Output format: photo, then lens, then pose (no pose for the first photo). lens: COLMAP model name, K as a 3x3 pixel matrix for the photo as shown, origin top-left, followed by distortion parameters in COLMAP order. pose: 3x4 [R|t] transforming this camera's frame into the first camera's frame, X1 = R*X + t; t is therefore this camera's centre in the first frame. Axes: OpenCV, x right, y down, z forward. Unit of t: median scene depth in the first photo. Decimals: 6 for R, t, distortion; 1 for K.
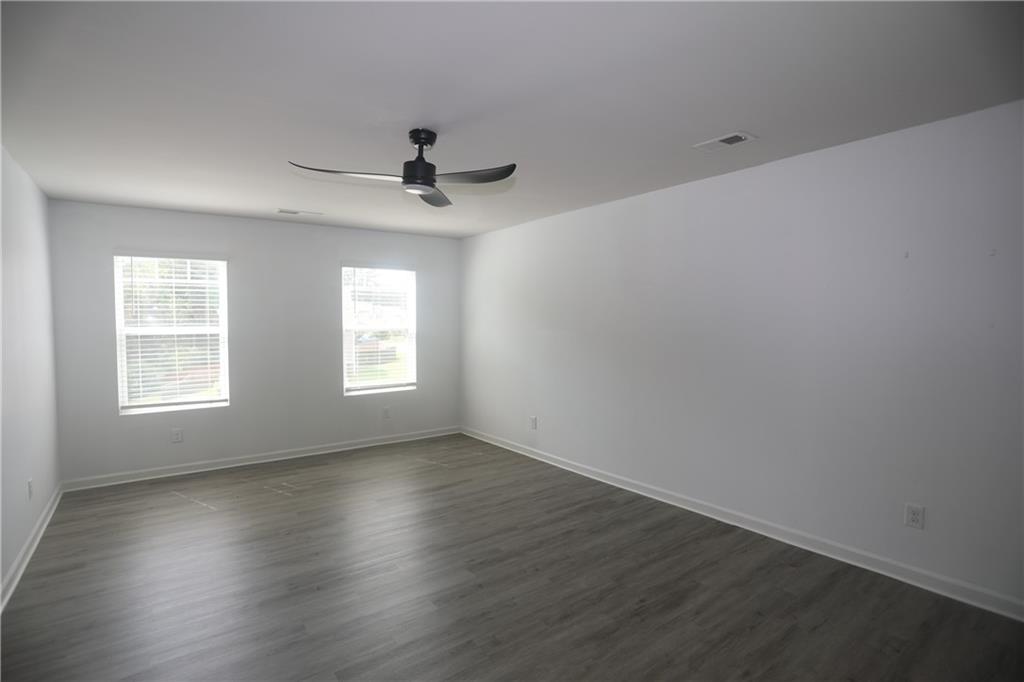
lens RADIAL K [[501.5, 0, 507.7], [0, 501.5, 339.0], [0, 0, 1]] dist [-0.067026, 0.026784]
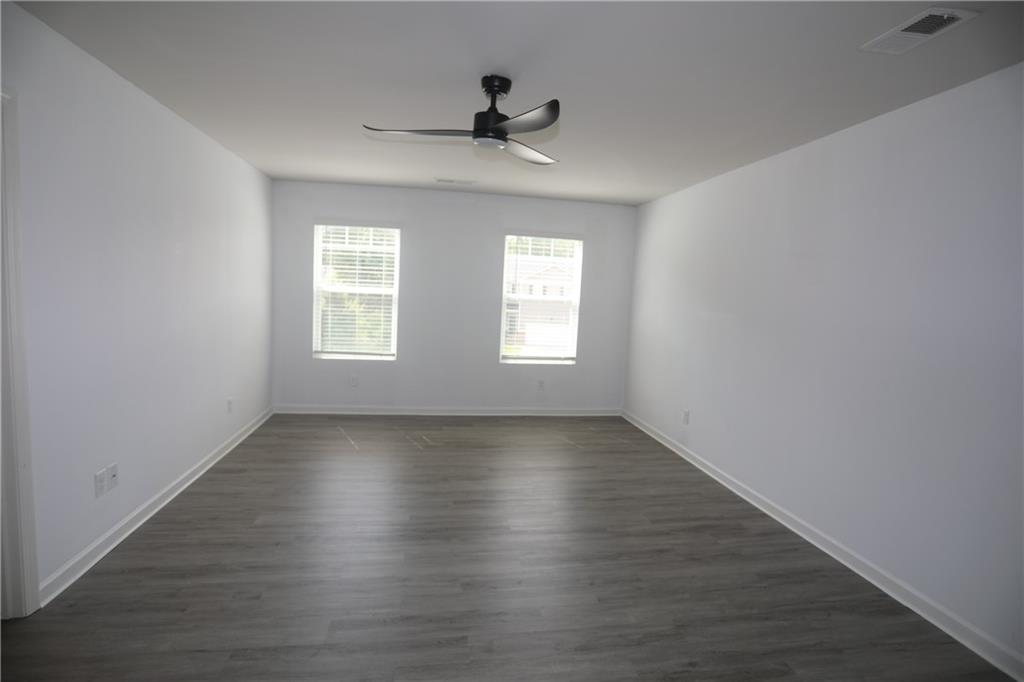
lens RADIAL K [[501.5, 0, 507.7], [0, 501.5, 339.0], [0, 0, 1]] dist [-0.067026, 0.026784]
pose [[0.889515, 0.089341, -0.448087, 0.179642], [-0.066777, 0.995587, 0.065941, -0.003440], [0.452001, -0.028734, 0.891555, 0.116968]]
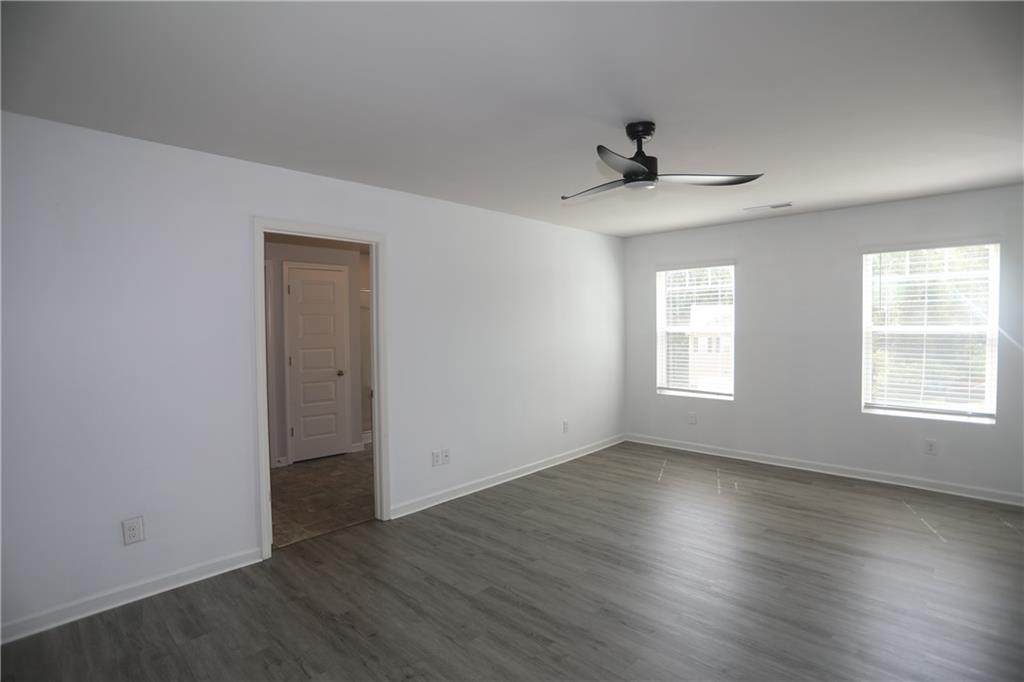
lens RADIAL K [[501.5, 0, 507.7], [0, 501.5, 339.0], [0, 0, 1]] dist [-0.067026, 0.026784]
pose [[0.173615, 0.031870, -0.984298, 0.444964], [-0.025226, 0.999292, 0.027907, -0.016904], [0.984490, 0.019984, 0.174296, 0.363267]]
